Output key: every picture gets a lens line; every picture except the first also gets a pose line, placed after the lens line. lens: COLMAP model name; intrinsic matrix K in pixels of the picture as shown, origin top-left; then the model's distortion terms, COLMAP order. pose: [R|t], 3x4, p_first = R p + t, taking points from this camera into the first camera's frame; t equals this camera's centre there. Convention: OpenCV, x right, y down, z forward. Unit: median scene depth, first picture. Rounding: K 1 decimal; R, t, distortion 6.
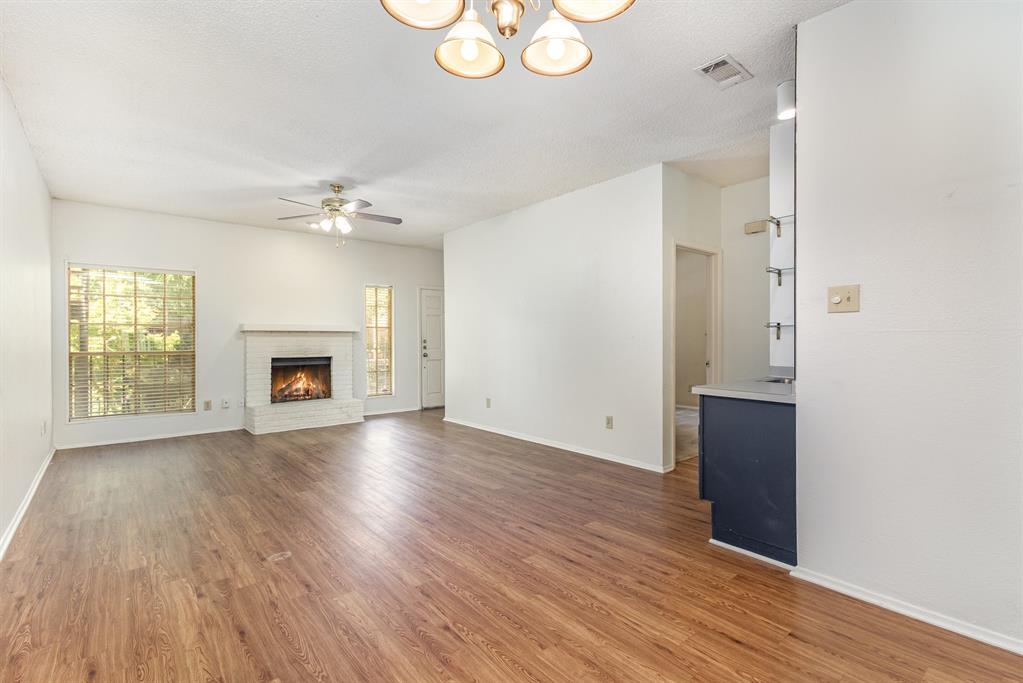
lens RADIAL K [[479.7, 0, 507.3], [0, 479.7, 338.5], [0, 0, 1]] dist [0.003392, -0.000897]
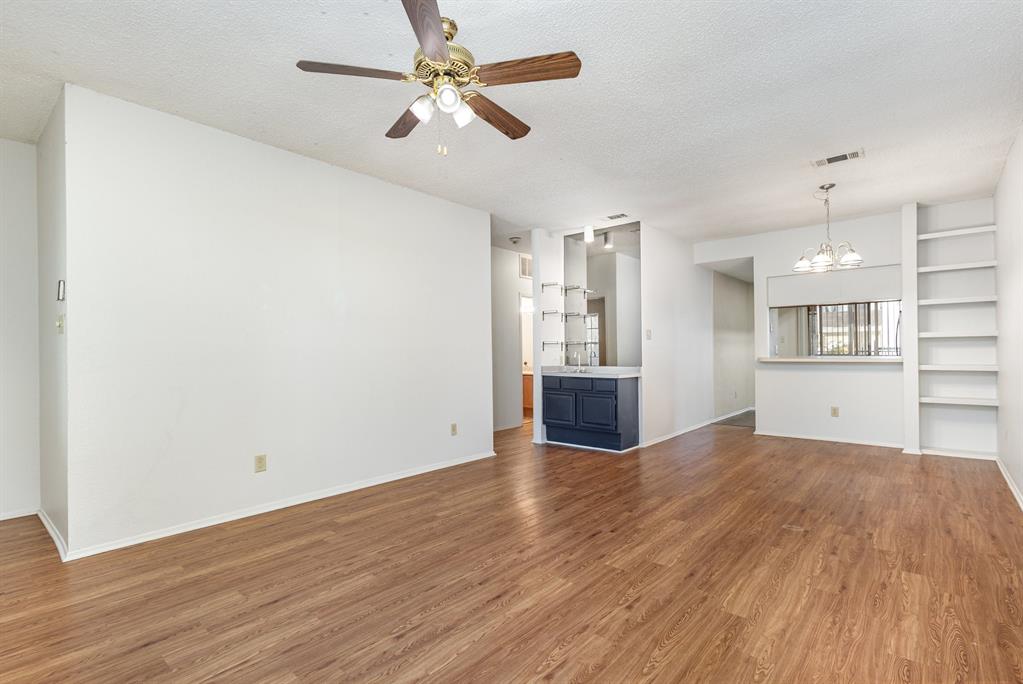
lens RADIAL K [[479.7, 0, 507.8], [0, 479.7, 348.0], [0, 0, 1]] dist [0.003392, -0.000897]
pose [[-0.158941, 0.010365, 0.987234, -1.539133], [0.008996, 0.999919, -0.009049, 0.008347], [-0.987247, 0.007443, -0.159021, 1.877616]]
